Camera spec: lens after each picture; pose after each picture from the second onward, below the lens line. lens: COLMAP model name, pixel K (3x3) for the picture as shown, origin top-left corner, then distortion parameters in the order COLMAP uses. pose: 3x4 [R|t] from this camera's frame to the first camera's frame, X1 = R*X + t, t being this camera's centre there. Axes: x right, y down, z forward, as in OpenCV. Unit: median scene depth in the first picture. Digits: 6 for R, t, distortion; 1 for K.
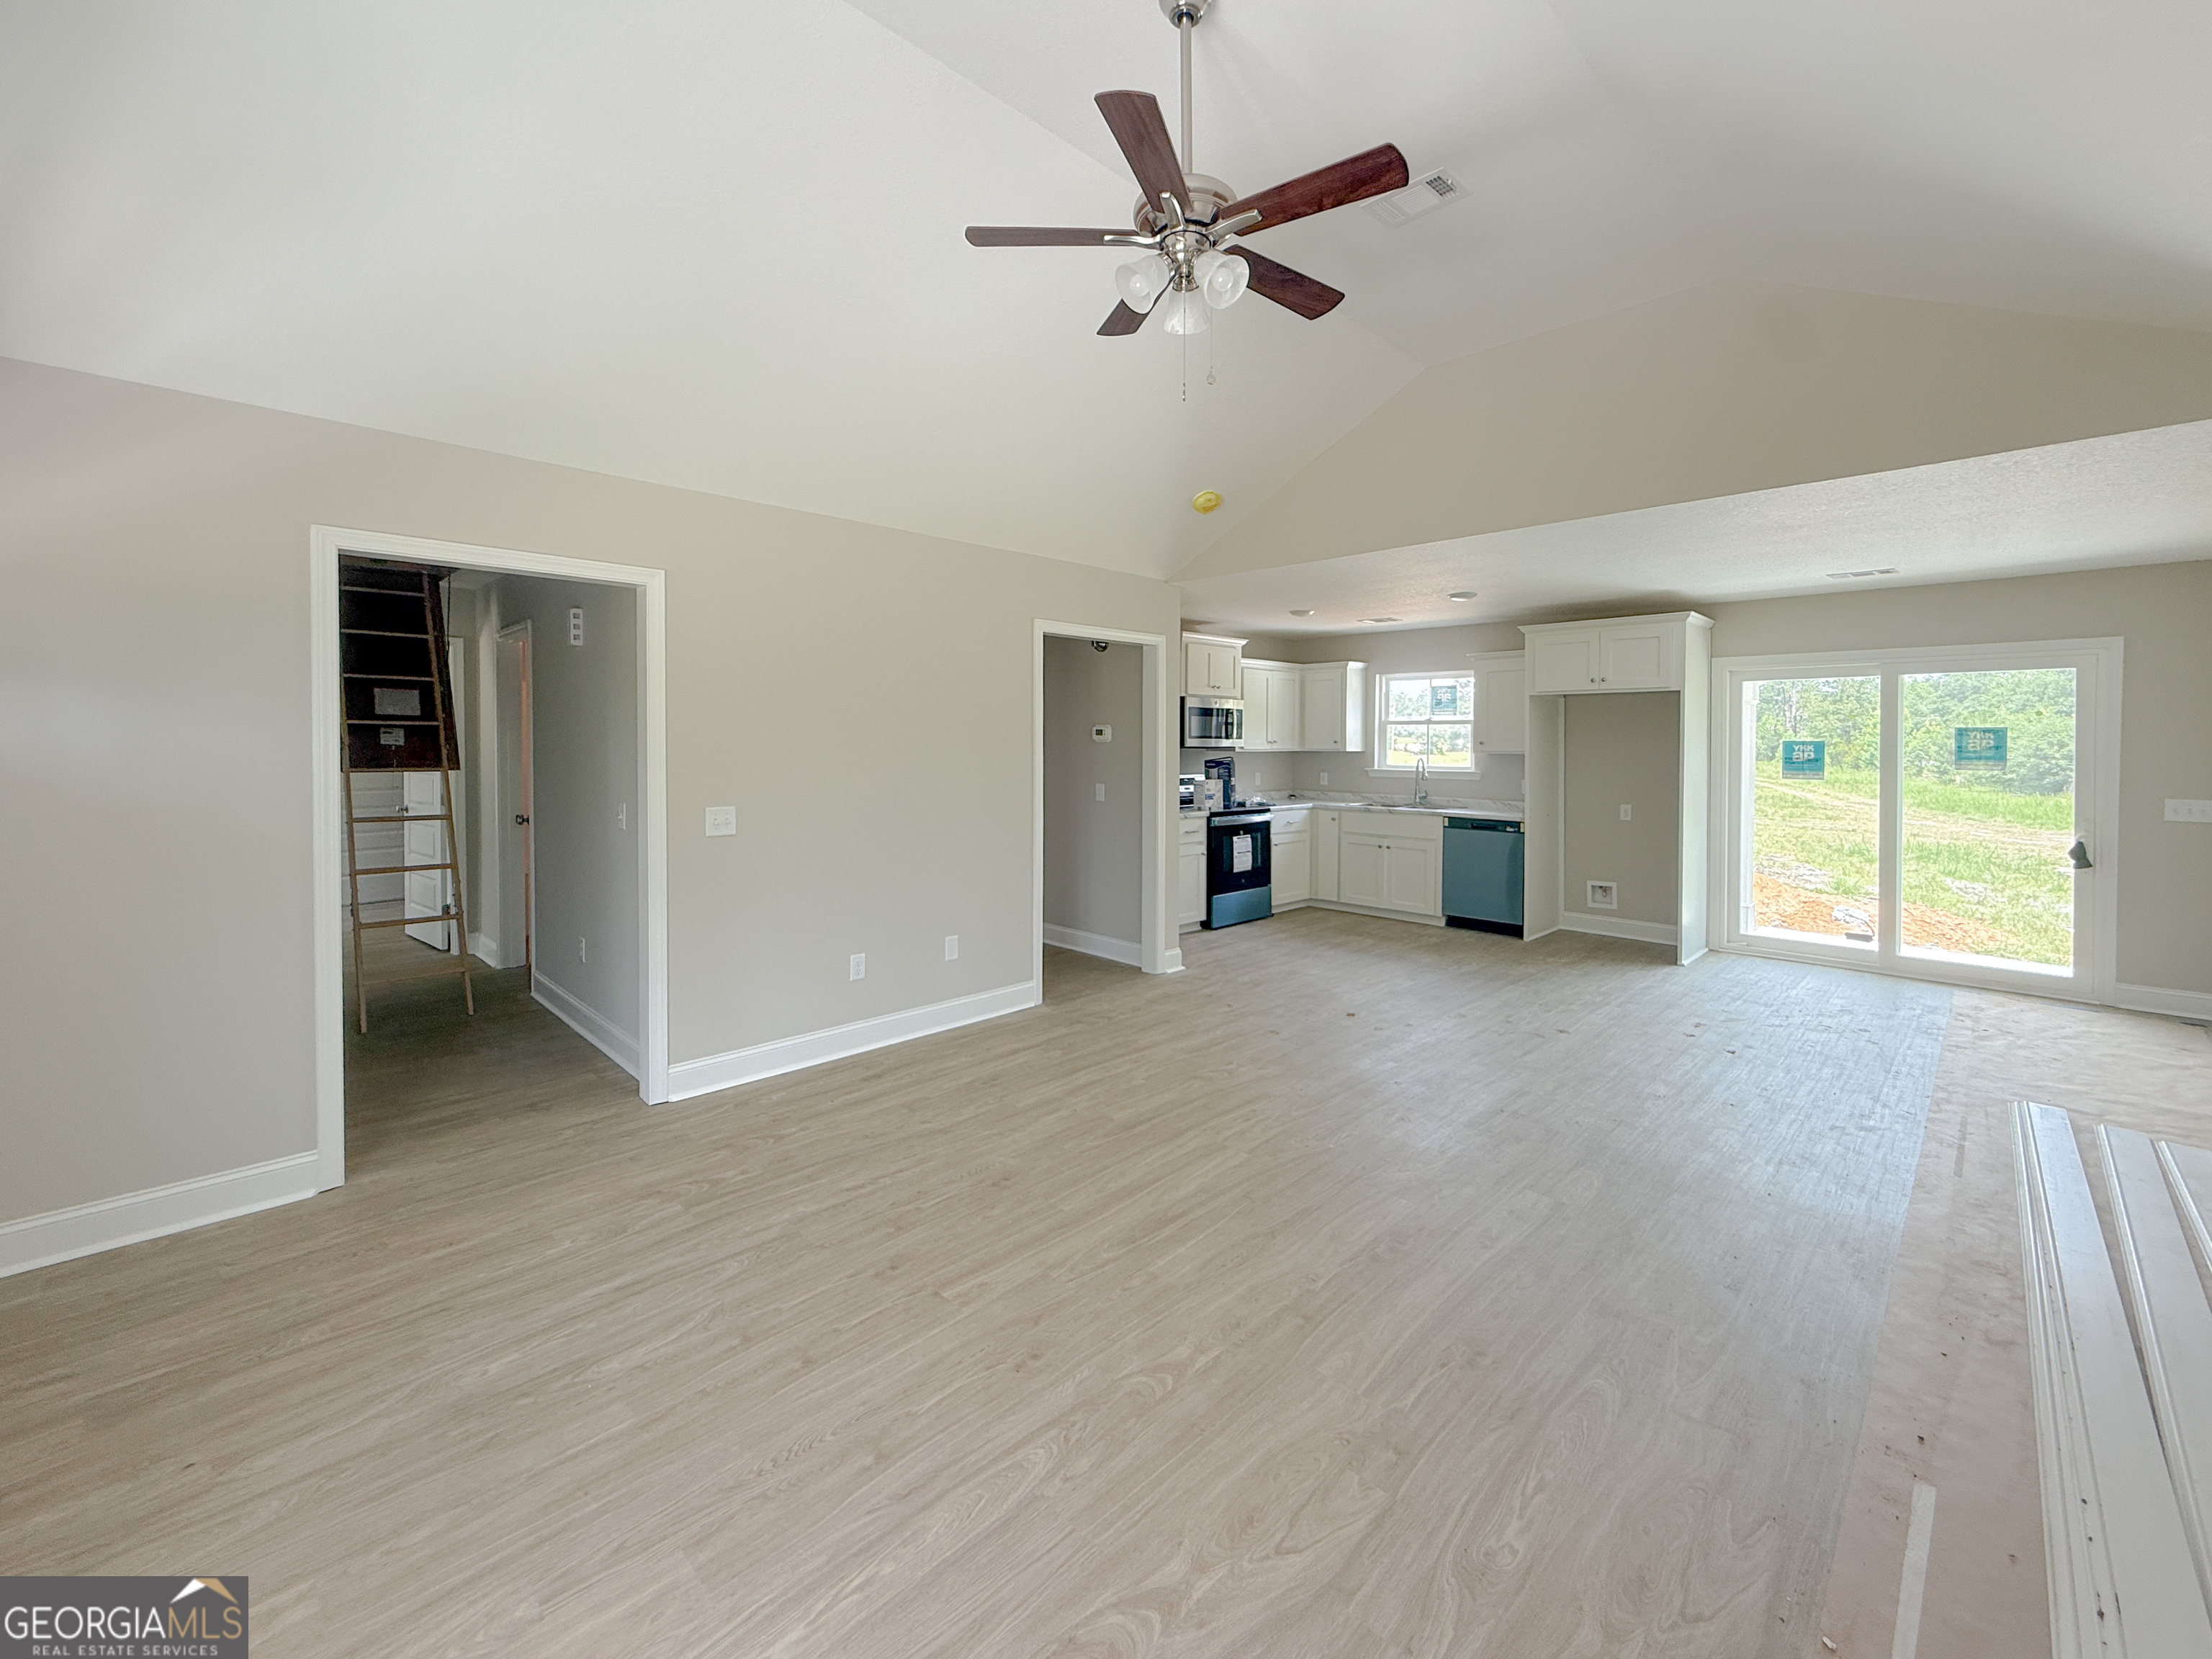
lens RADIAL K [[901.4, 0, 1106.0], [0, 901.4, 829.5], [0, 0, 1]] dist [0.000393, -0.000345]
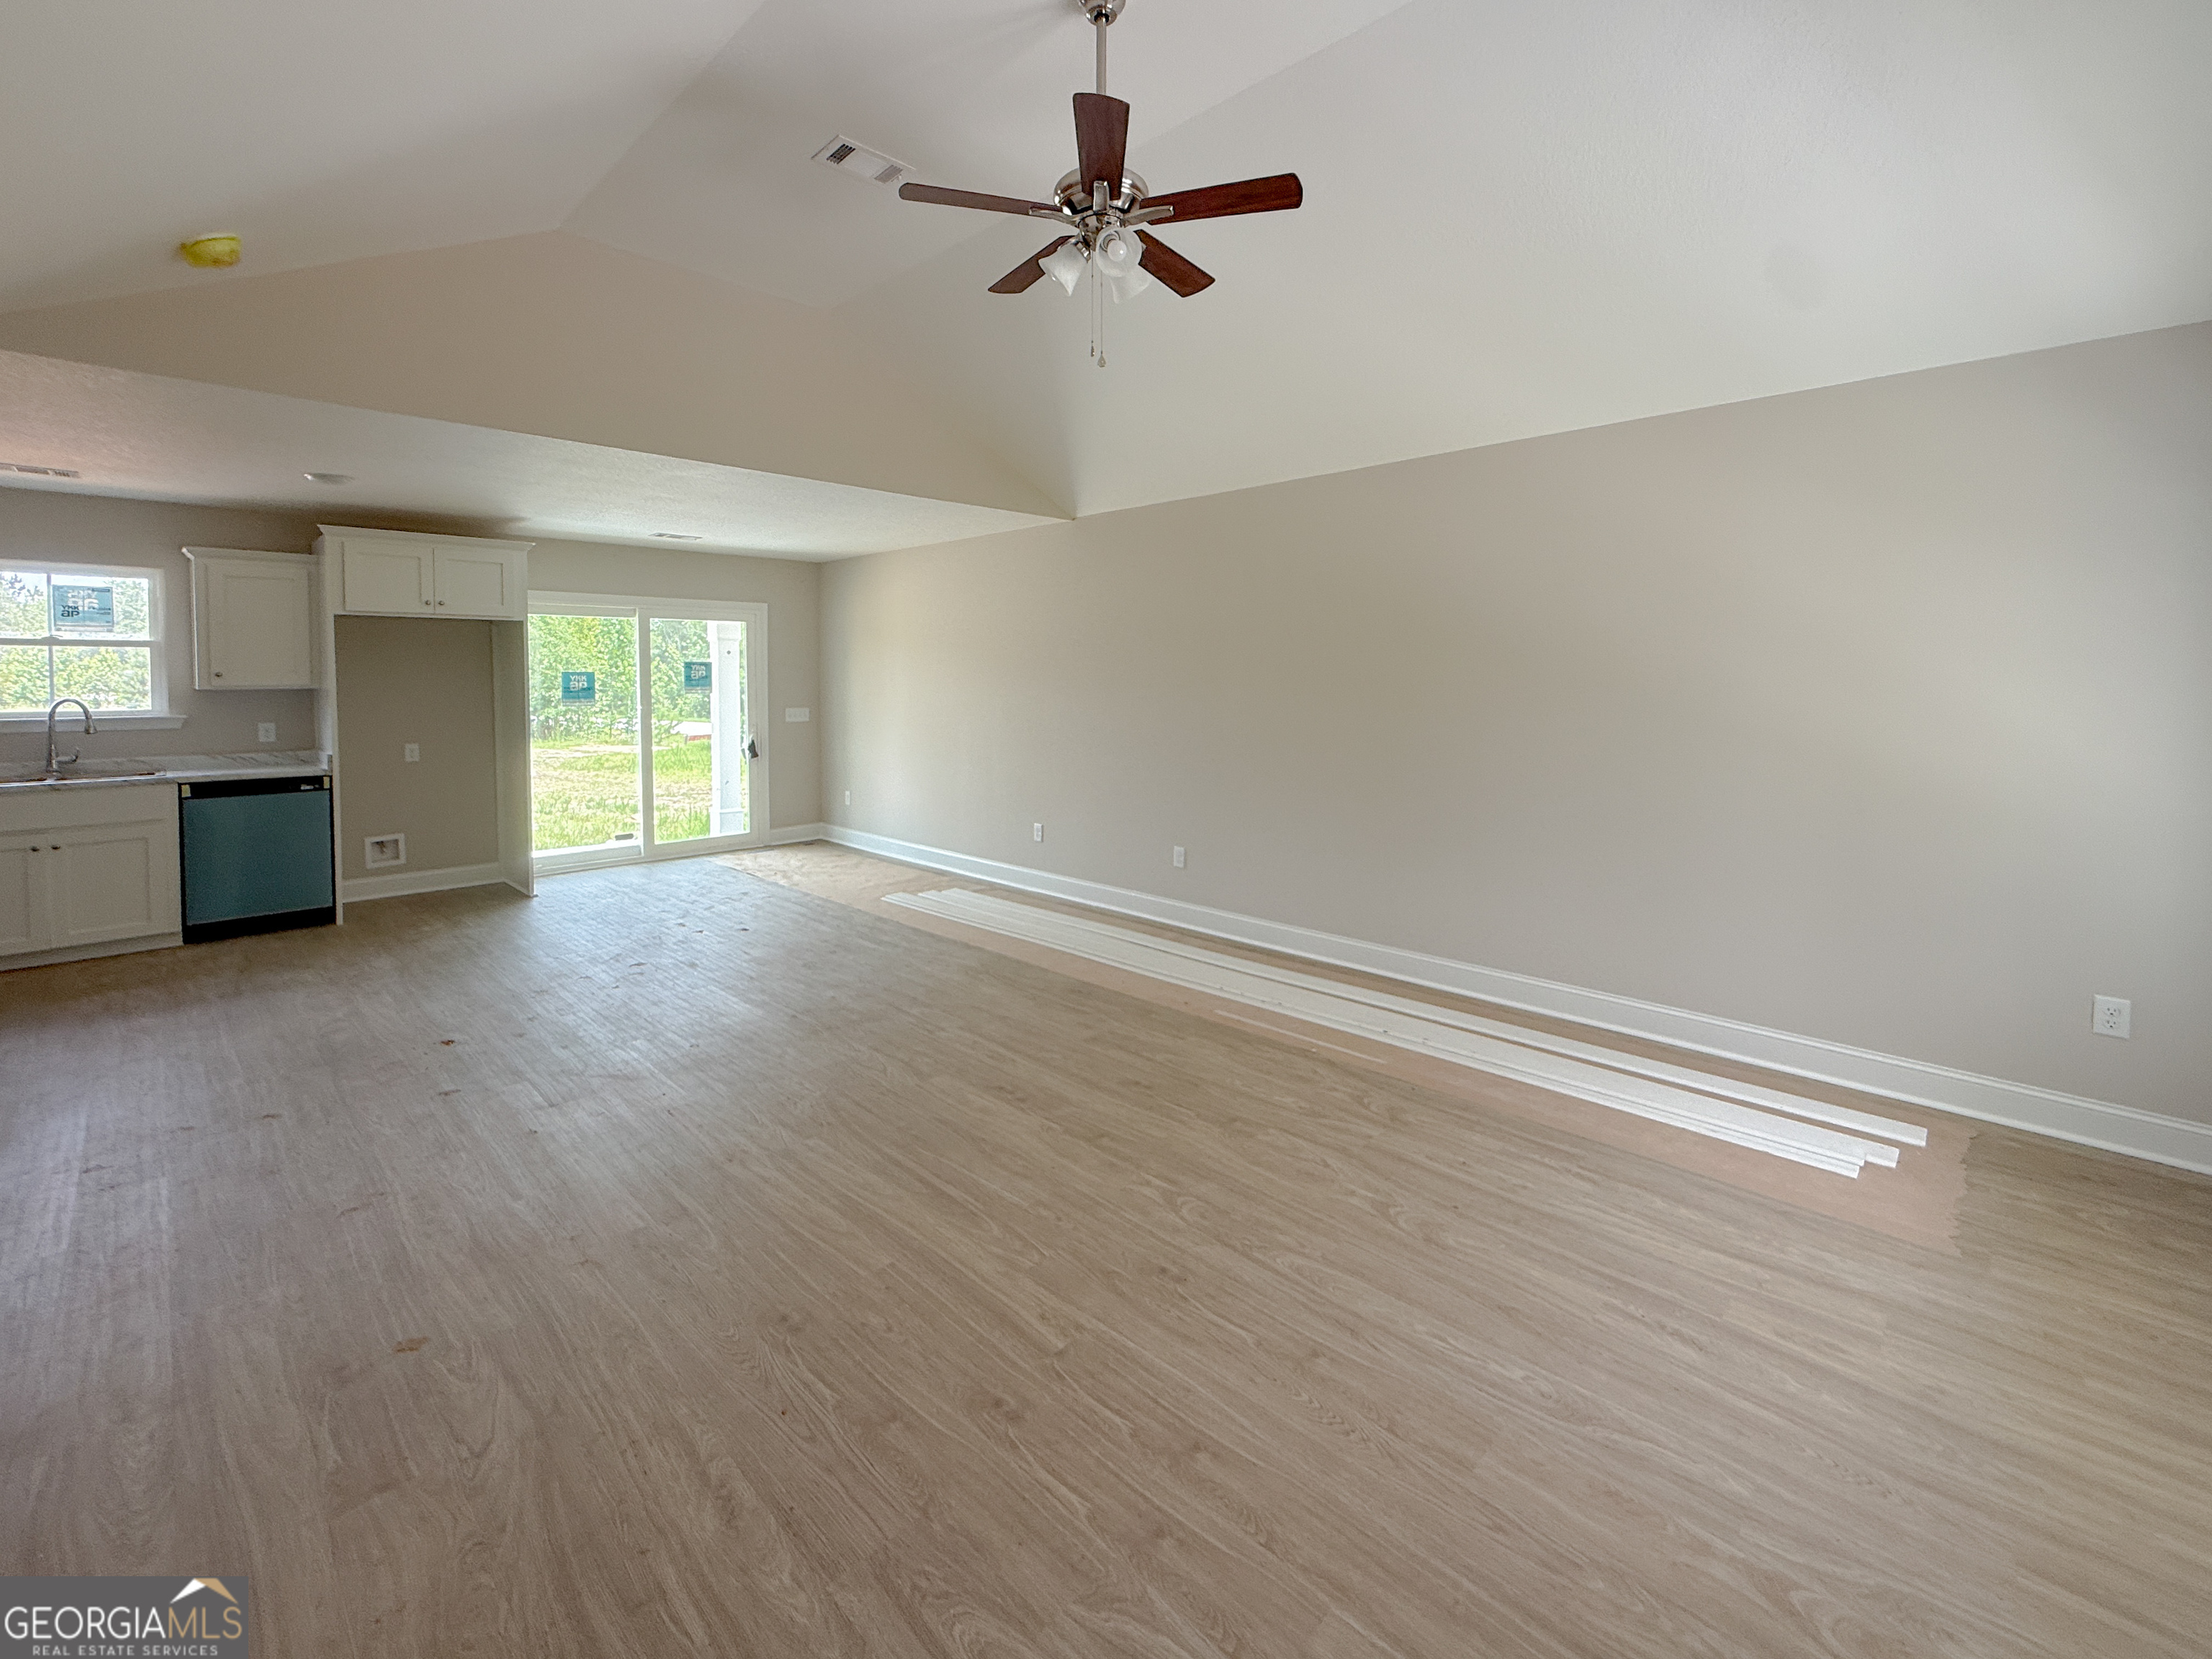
lens RADIAL K [[931.5, 0, 1105.3], [0, 931.5, 777.6], [0, 0, 1]] dist [-0.000086, -0.000079]
pose [[-0.005481, -0.113807, 0.993488, -0.672591], [0.097140, 0.988743, 0.113800, -0.064366], [-0.995256, 0.097131, 0.005636, 0.628466]]
